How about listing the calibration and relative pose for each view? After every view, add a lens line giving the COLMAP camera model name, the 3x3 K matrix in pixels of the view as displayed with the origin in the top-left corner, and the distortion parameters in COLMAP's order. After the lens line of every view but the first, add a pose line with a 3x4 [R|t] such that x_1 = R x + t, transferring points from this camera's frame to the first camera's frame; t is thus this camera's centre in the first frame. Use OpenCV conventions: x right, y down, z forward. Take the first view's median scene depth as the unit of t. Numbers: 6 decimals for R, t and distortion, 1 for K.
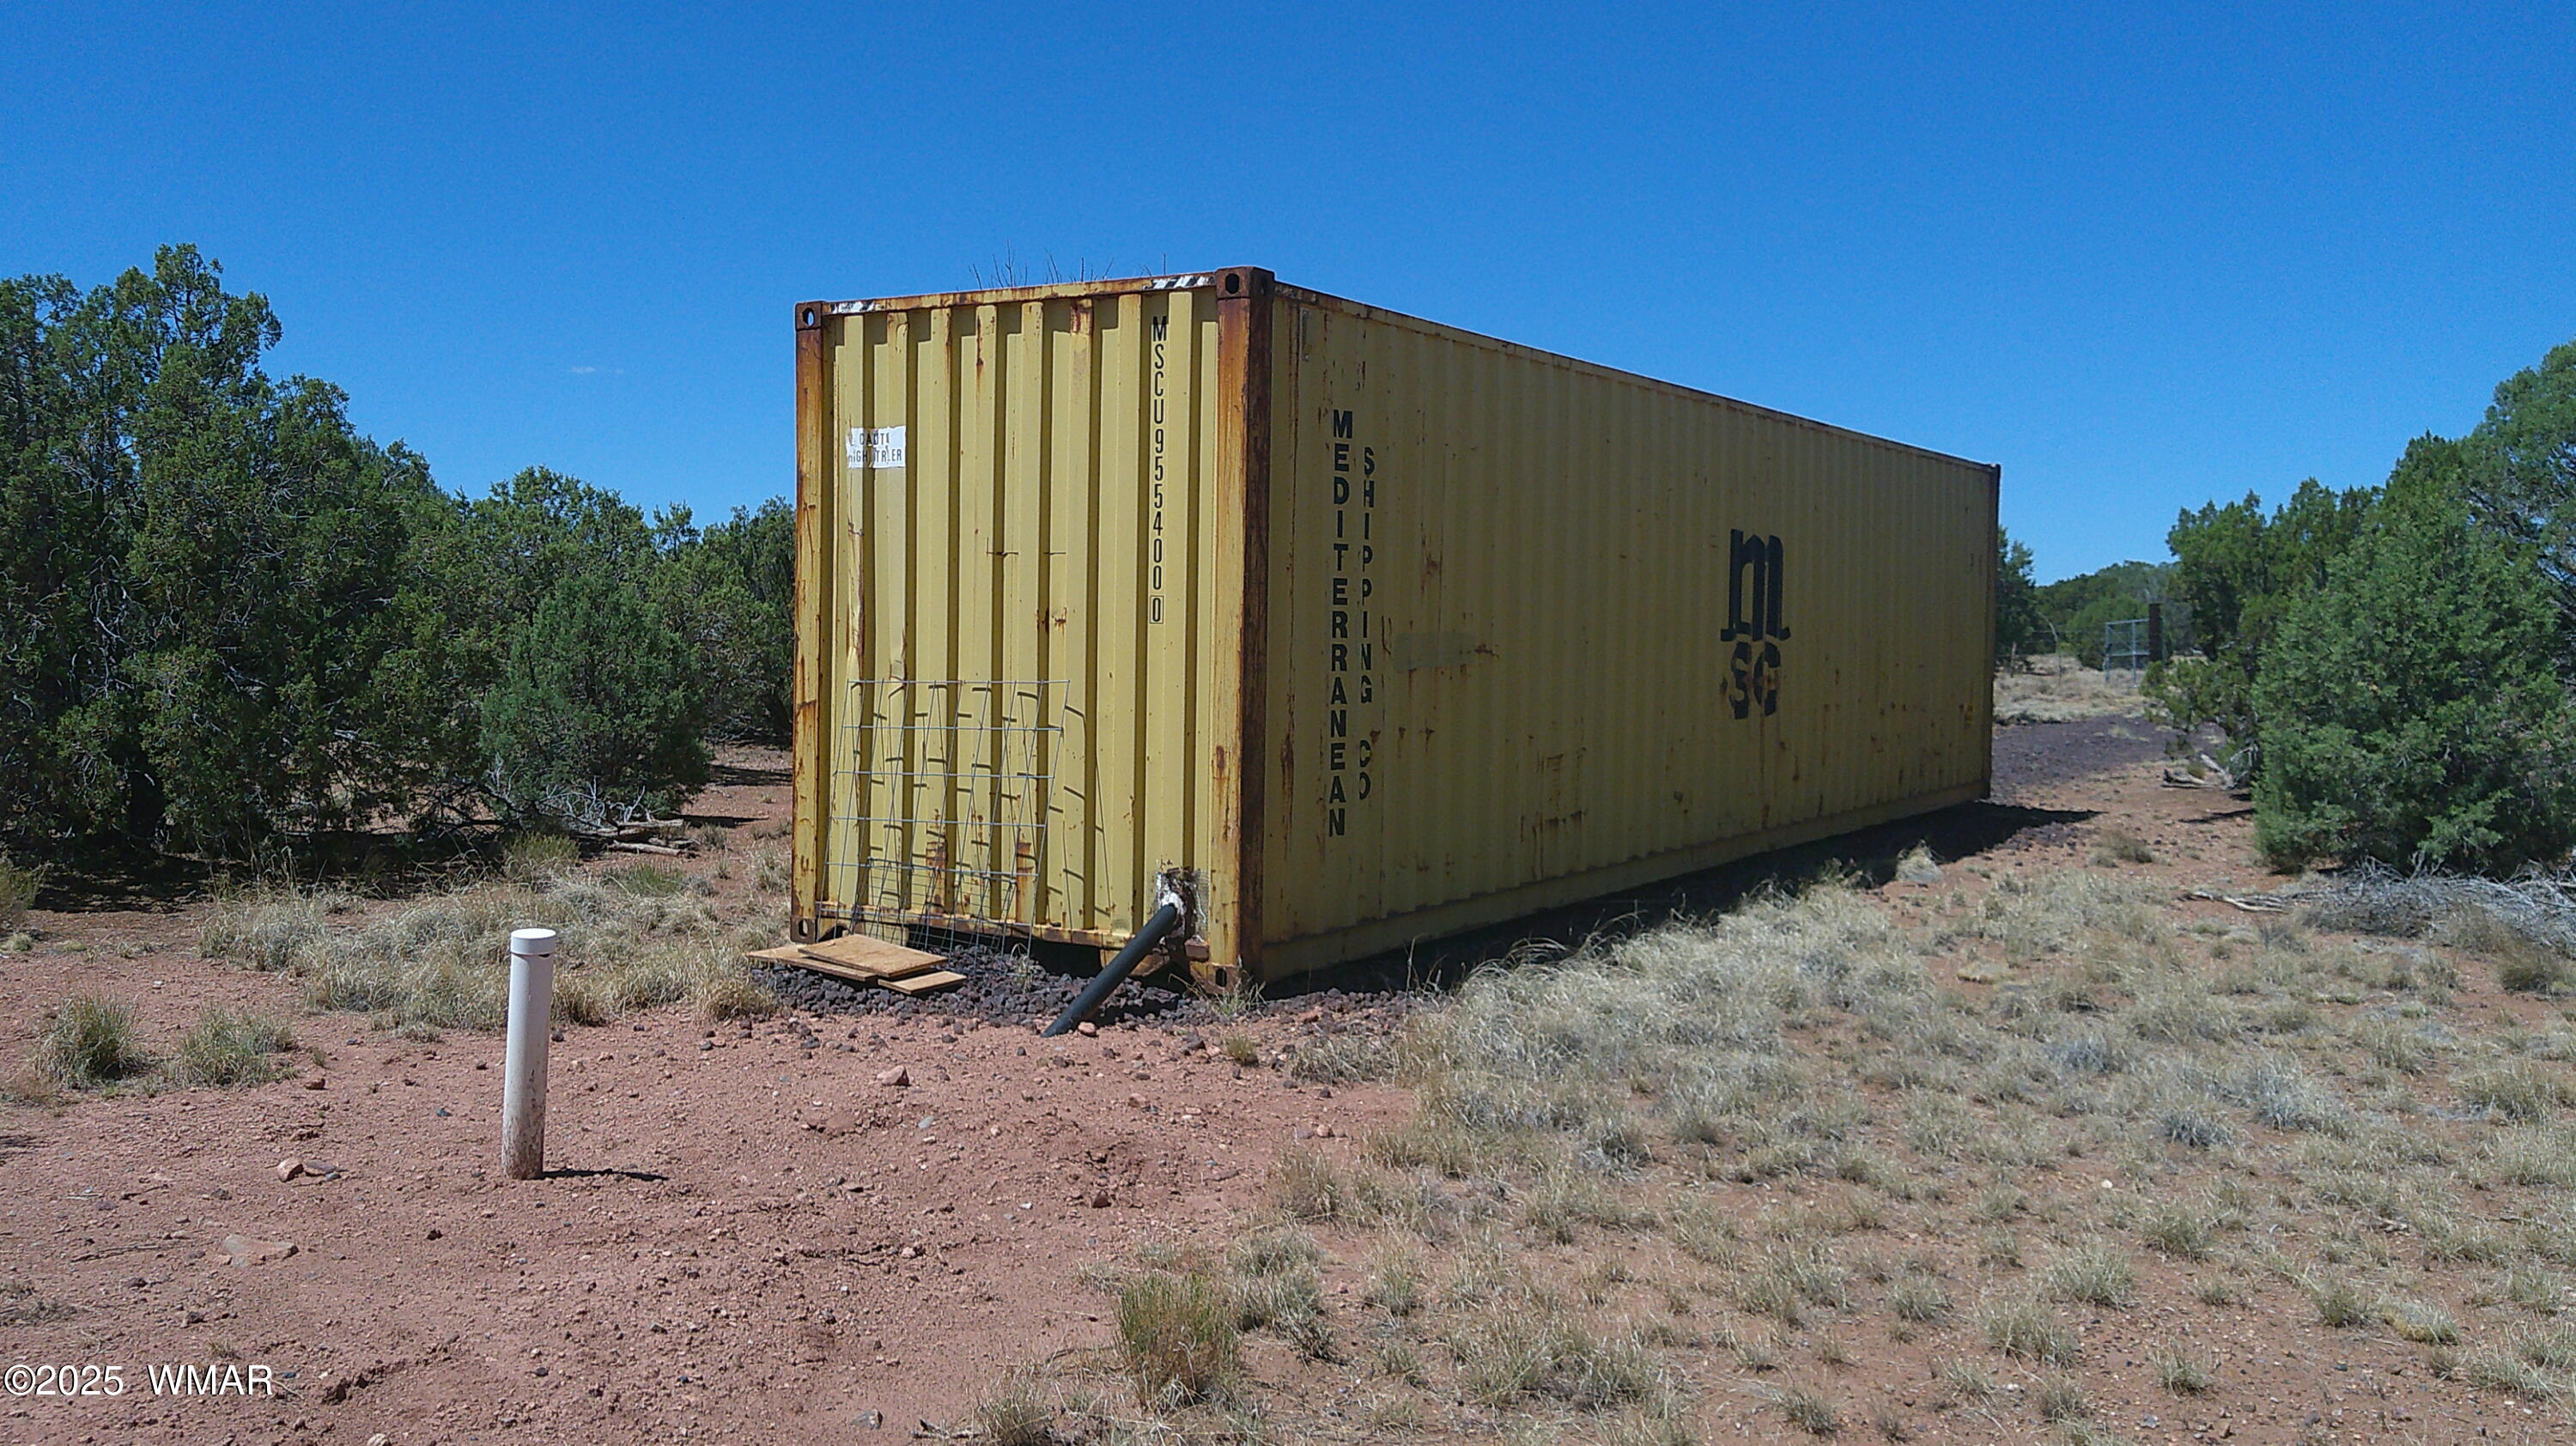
lens RADIAL K [[2168.0, 0, 1282.3], [0, 2168.0, 719.8], [0, 0, 1]] dist [0.047474, 0.002021]
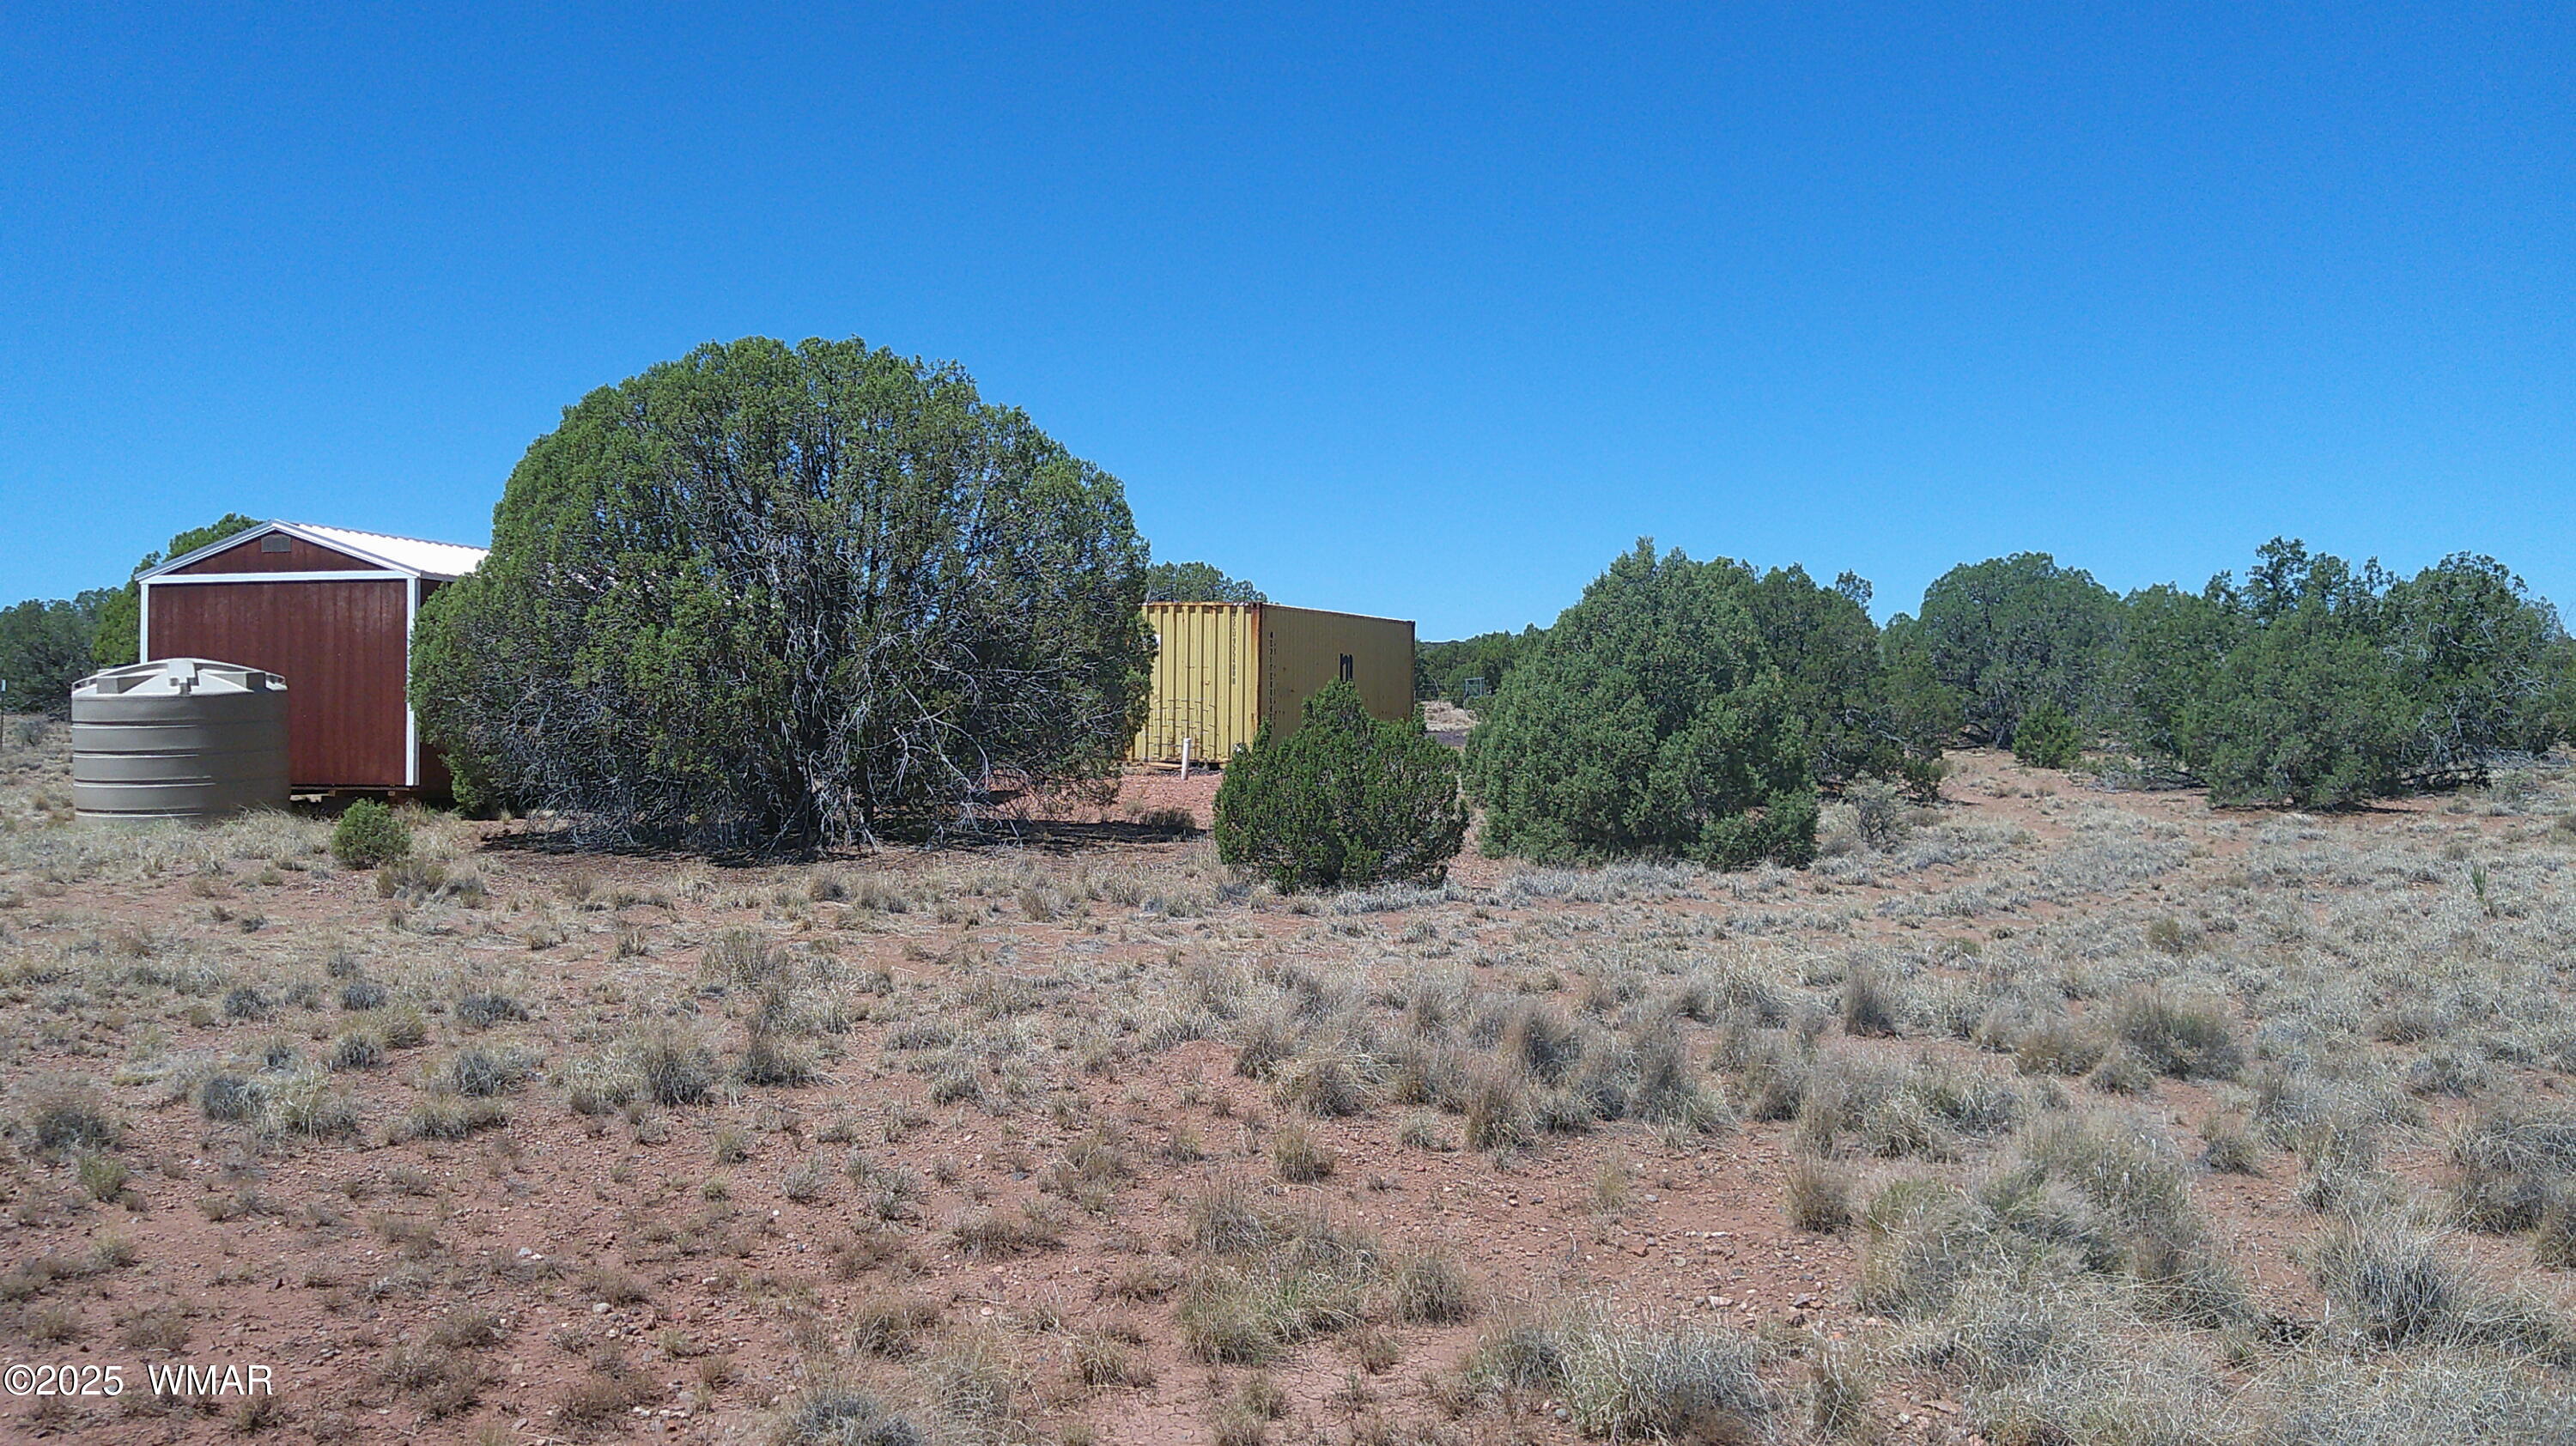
lens RADIAL K [[2168.0, 0, 1289.0], [0, 2168.0, 722.6], [0, 0, 1]] dist [0.047474, 0.002021]
pose [[0.963153, -0.011379, 0.268714, -1.019744], [0.017793, 0.999612, -0.021446, 0.113813], [-0.268366, 0.025437, 0.962981, -2.876317]]
